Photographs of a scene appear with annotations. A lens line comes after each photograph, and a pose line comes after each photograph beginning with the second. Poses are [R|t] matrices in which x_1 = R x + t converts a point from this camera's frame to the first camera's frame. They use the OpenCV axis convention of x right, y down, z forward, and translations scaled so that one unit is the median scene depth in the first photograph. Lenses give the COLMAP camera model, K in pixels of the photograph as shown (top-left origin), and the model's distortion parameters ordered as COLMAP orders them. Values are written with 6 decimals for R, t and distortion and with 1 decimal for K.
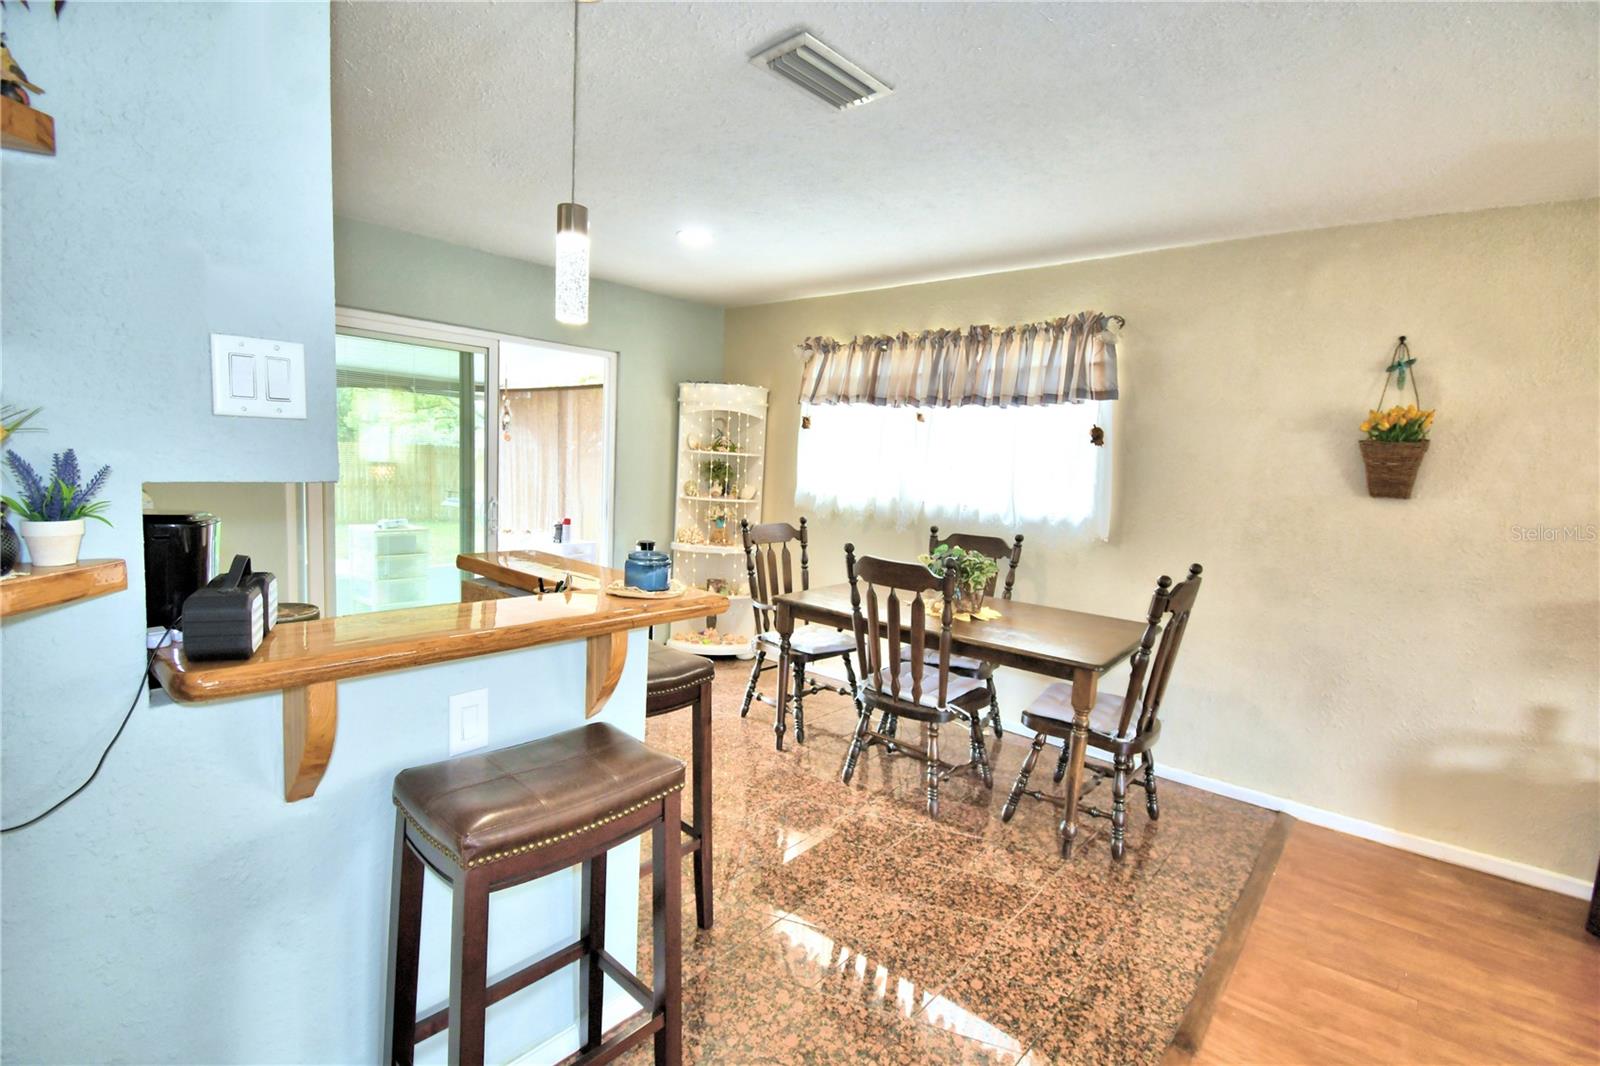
lens RADIAL K [[718.8, 0, 792.3], [0, 718.8, 538.2], [0, 0, 1]] dist [-0.000541, -0.004253]
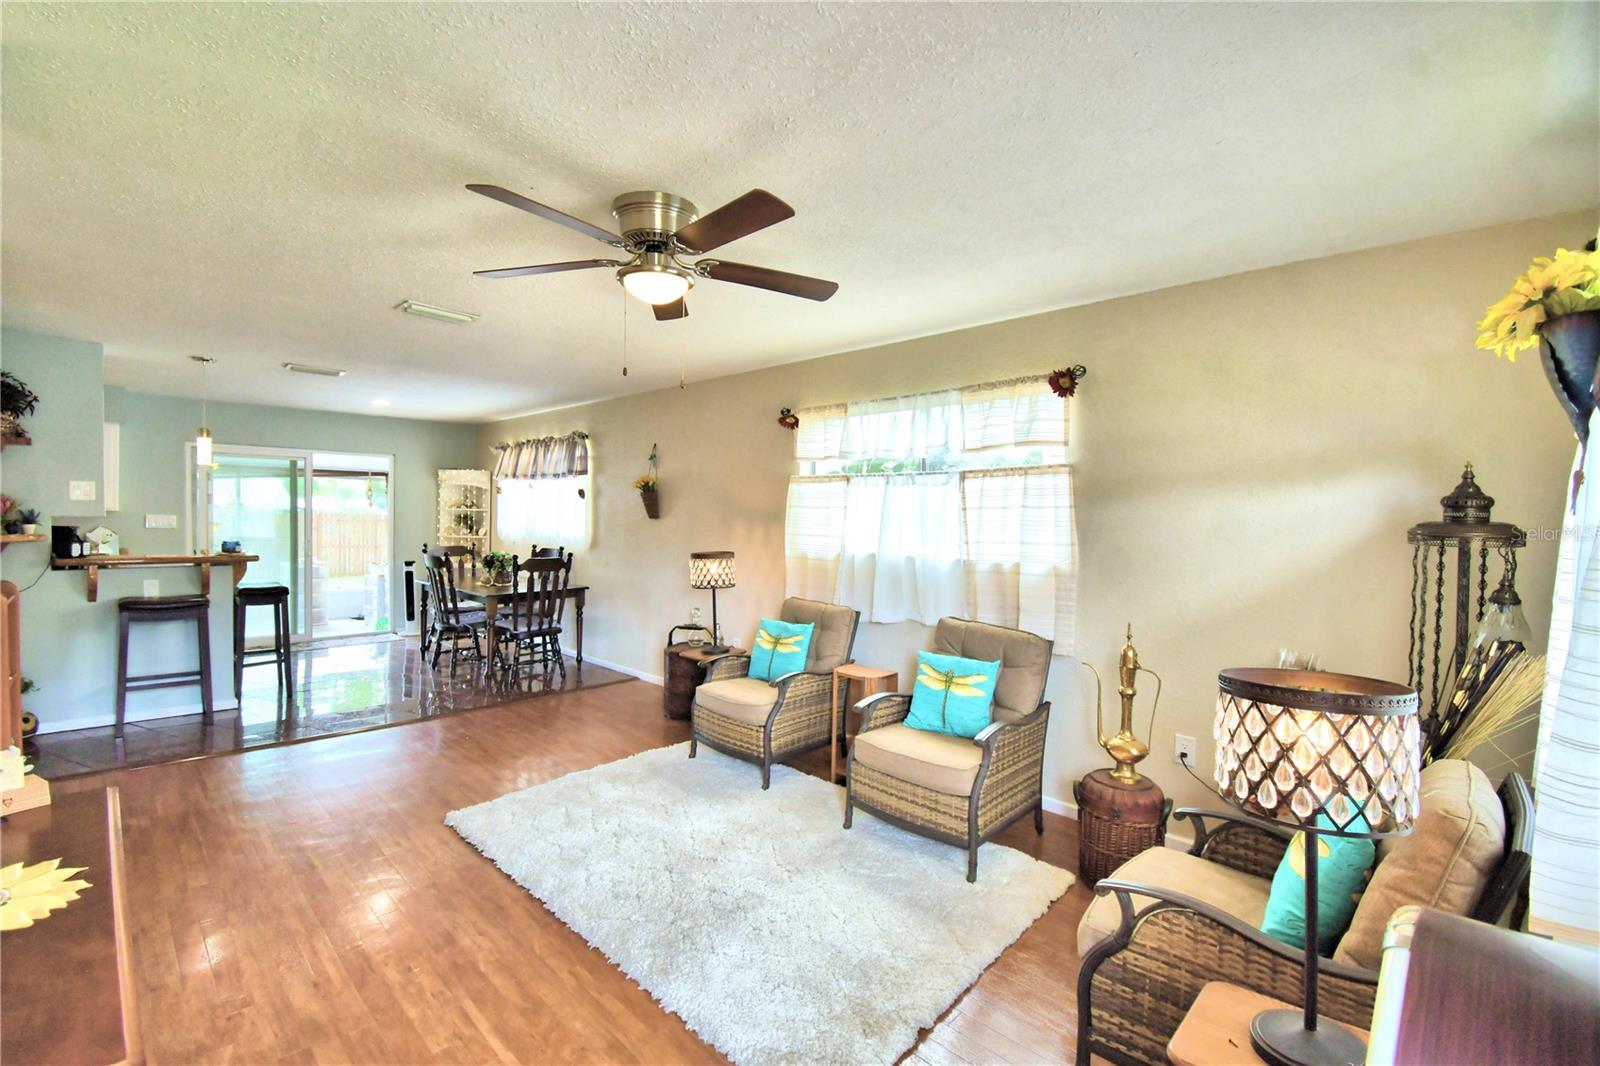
lens RADIAL K [[718.8, 0, 804.0], [0, 718.8, 534.2], [0, 0, 1]] dist [-0.000541, -0.004253]
pose [[0.995010, -0.025899, -0.096350, 1.042097], [0.017373, 0.995942, -0.088301, 0.126537], [0.098246, 0.086186, 0.991423, -0.724693]]
